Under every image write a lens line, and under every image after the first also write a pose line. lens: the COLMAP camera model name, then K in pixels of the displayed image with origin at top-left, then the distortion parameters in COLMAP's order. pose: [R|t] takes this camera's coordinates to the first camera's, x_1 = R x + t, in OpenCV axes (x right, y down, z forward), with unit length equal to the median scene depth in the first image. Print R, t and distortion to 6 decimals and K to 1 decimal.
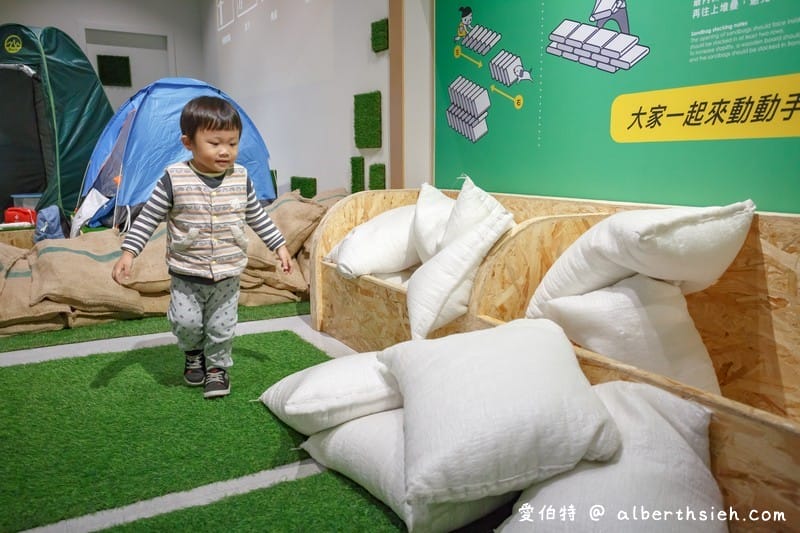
lens RADIAL K [[640.2, 0, 400.4], [0, 640.2, 266.2], [0, 0, 1]] dist [0.007211, 0.007656]
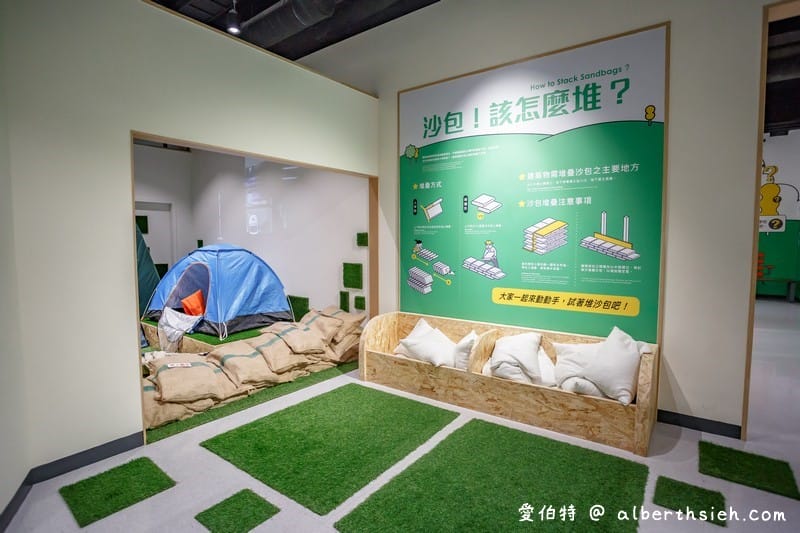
lens RADIAL K [[396.7, 0, 400.5], [0, 396.7, 267.1], [0, 0, 1]] dist [-0.011916, 0.000199]
pose [[0.905998, -0.008786, 0.423191, -0.616790], [0.054134, 0.993980, -0.095257, -0.160931], [-0.419806, 0.109212, 0.901019, -0.342131]]
